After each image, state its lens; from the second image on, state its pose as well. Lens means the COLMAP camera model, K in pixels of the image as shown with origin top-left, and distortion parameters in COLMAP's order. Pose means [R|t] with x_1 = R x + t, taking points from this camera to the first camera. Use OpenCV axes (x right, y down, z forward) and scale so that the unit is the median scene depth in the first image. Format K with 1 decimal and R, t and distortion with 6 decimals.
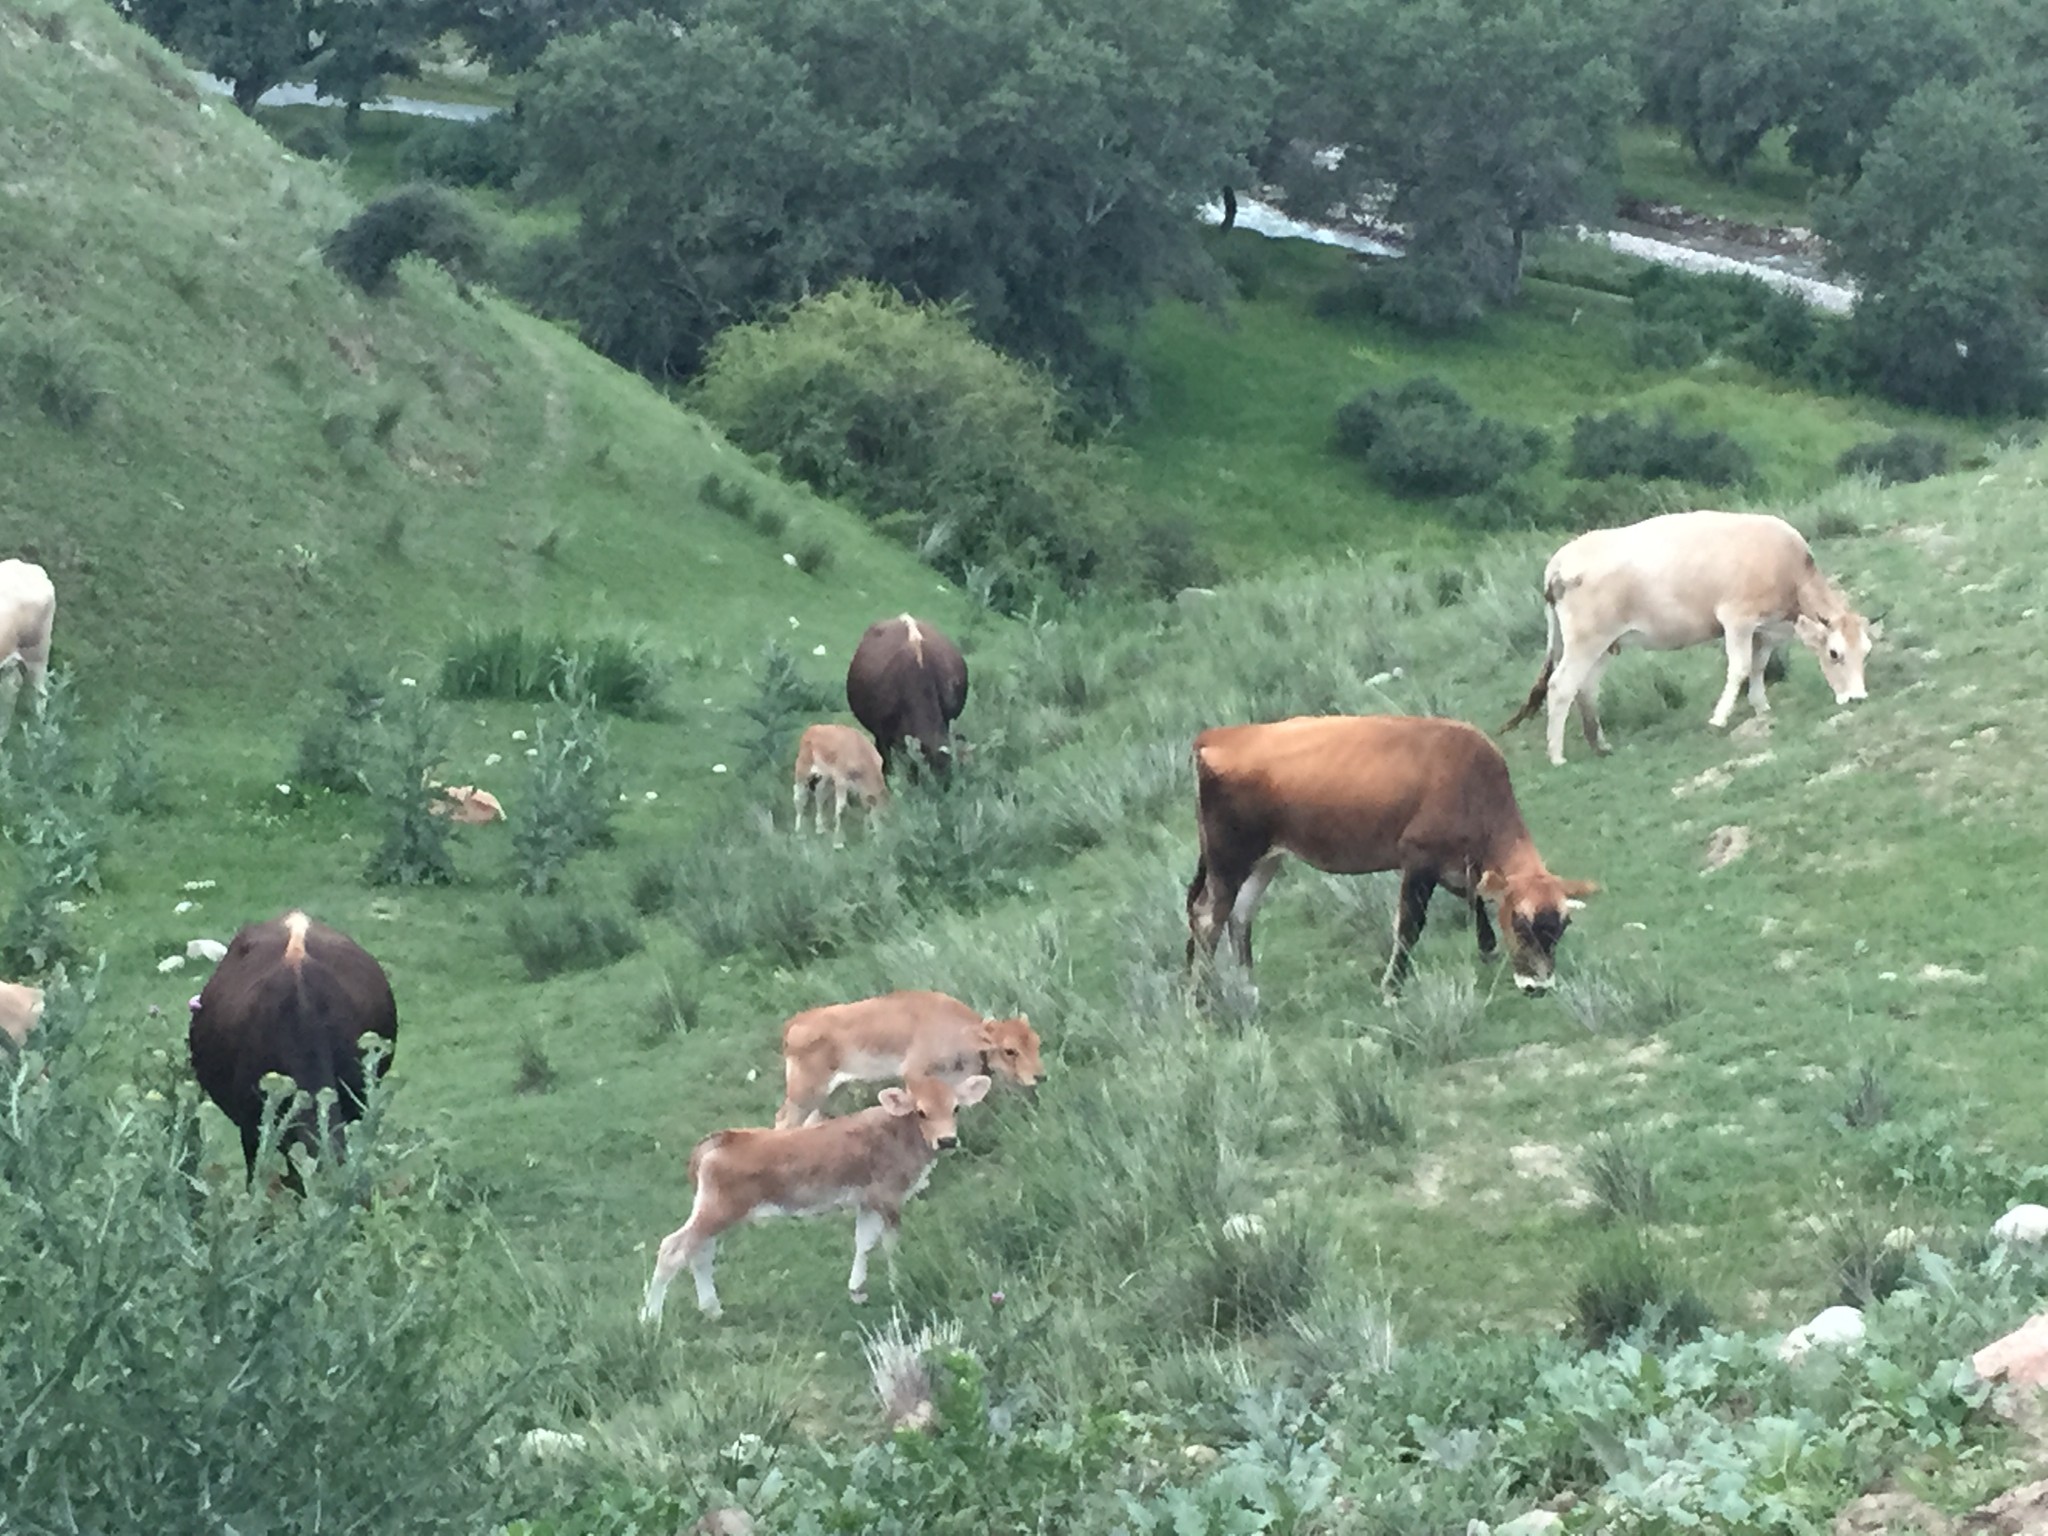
lens RADIAL K [[4312.0, 0, 997.3], [0, 4312.0, 704.1], [0, 0, 1]] dist [0.056057, 0.000000]
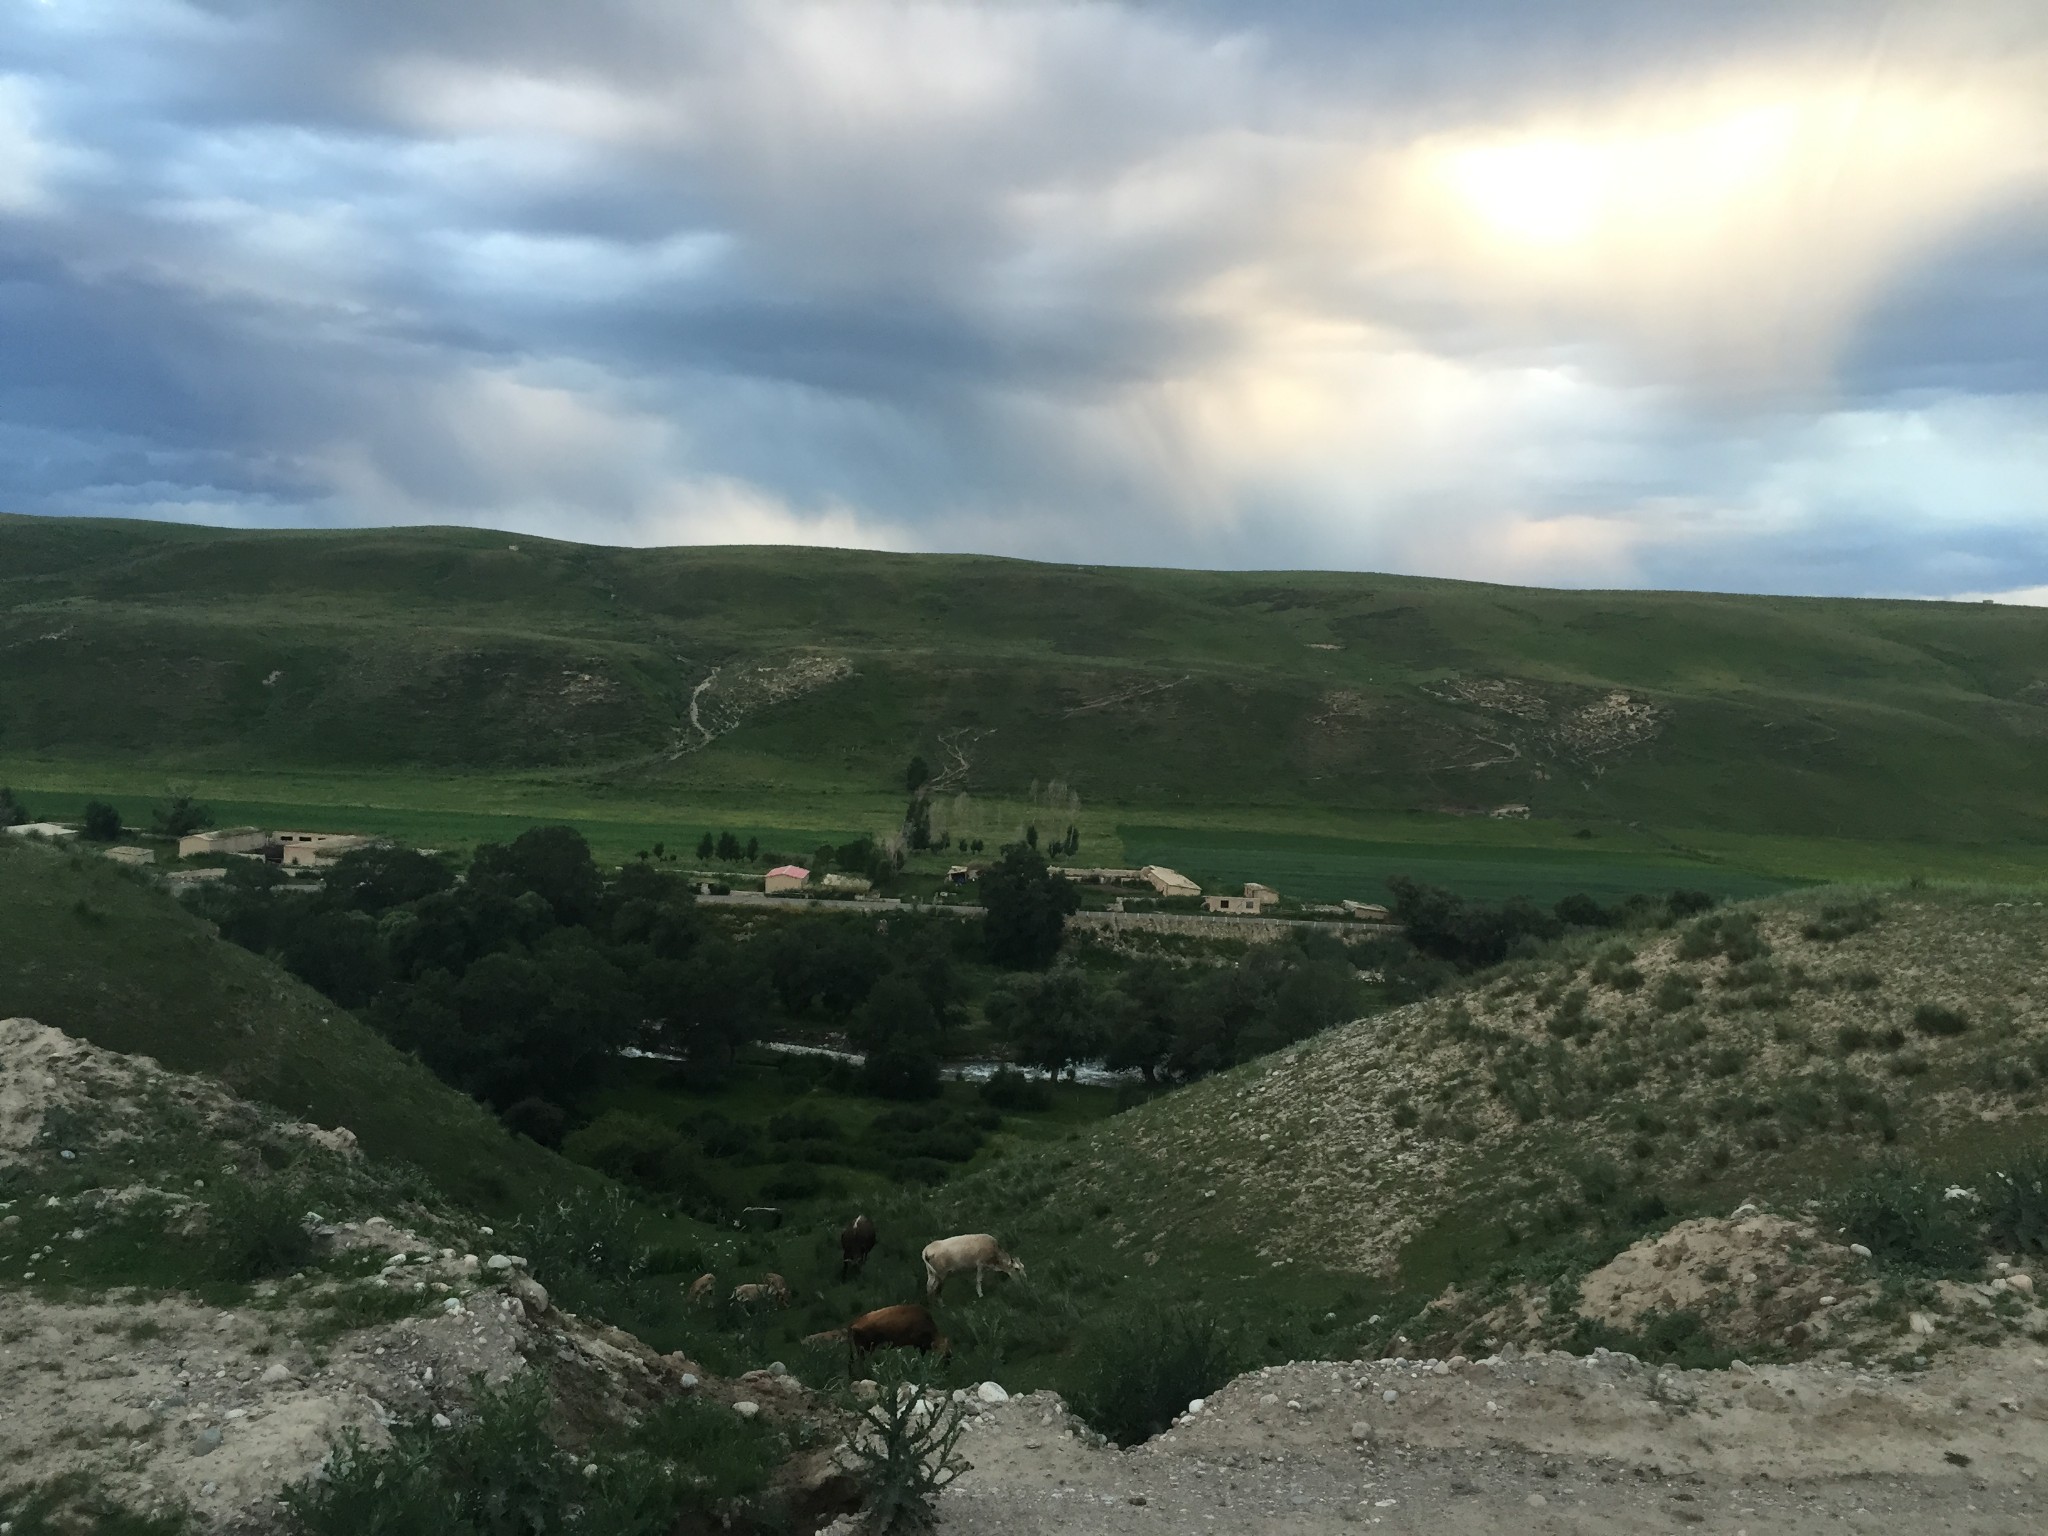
lens RADIAL K [[1754.0, 0, 1008.0], [0, 1754.0, 735.8], [0, 0, 1]] dist [0.091226, -0.128614]
pose [[0.947896, -0.043936, 0.315535, -0.149124], [0.127440, 0.960040, -0.249163, -0.013338], [-0.291979, 0.276393, 0.915617, -0.196595]]
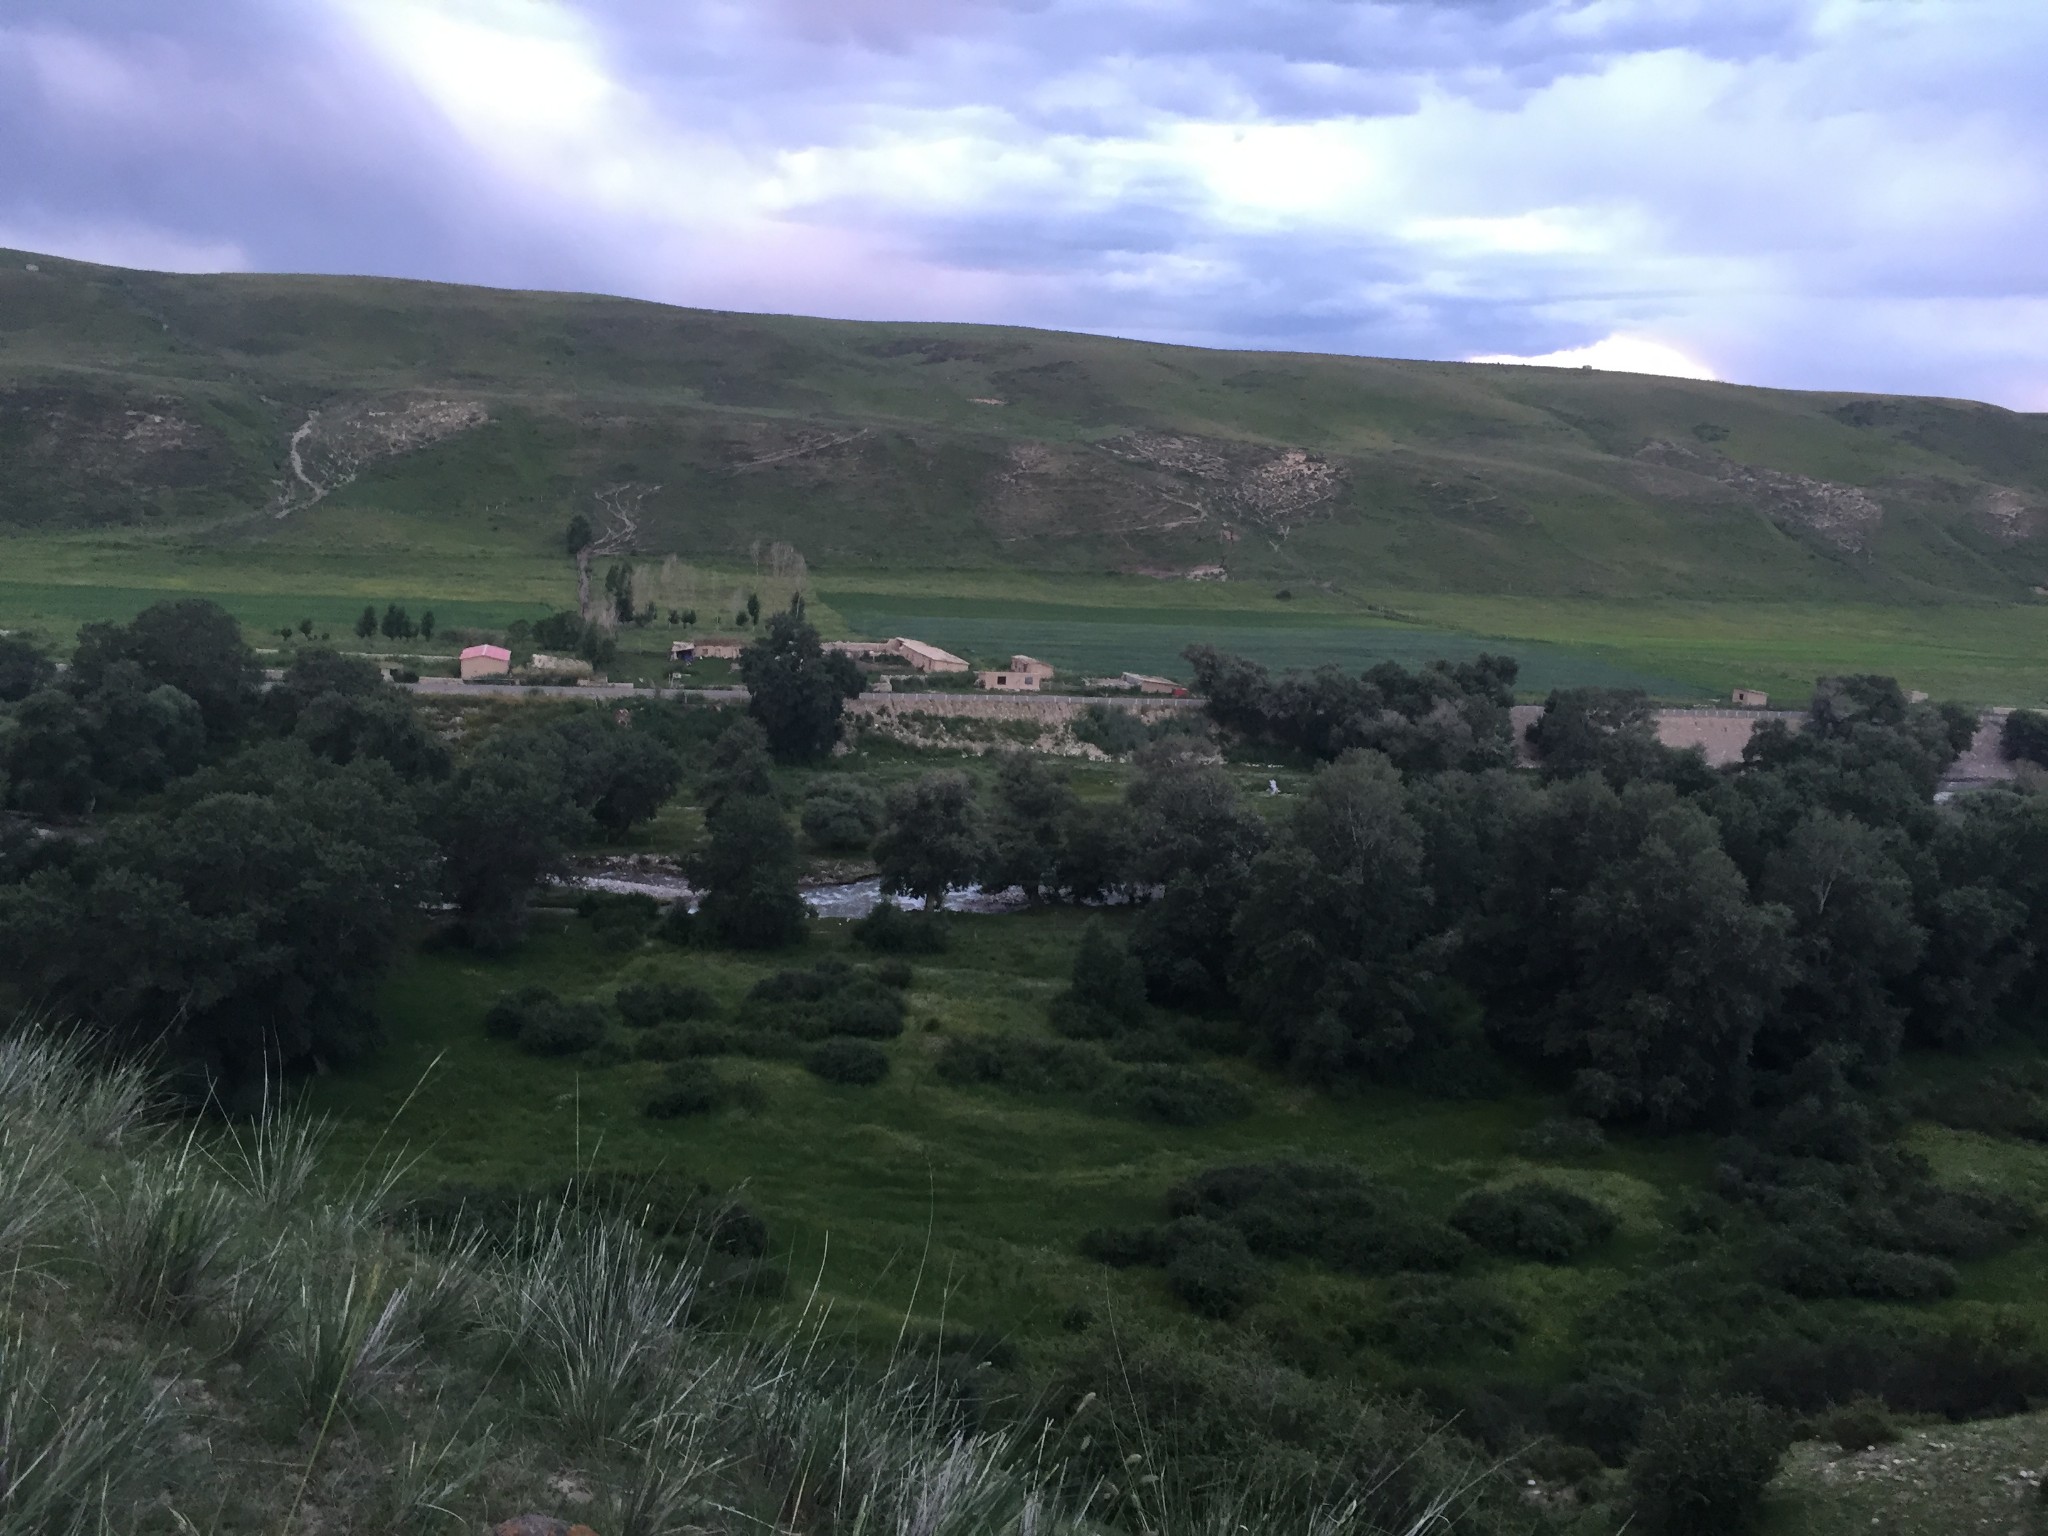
lens RADIAL K [[1754.0, 0, 1008.6], [0, 1754.0, 738.2], [0, 0, 1]] dist [0.091226, -0.128614]
pose [[0.852129, -0.112237, 0.511155, -0.293626], [0.178796, 0.980396, -0.082794, -0.223858], [-0.491842, 0.161943, 0.855491, 0.611537]]
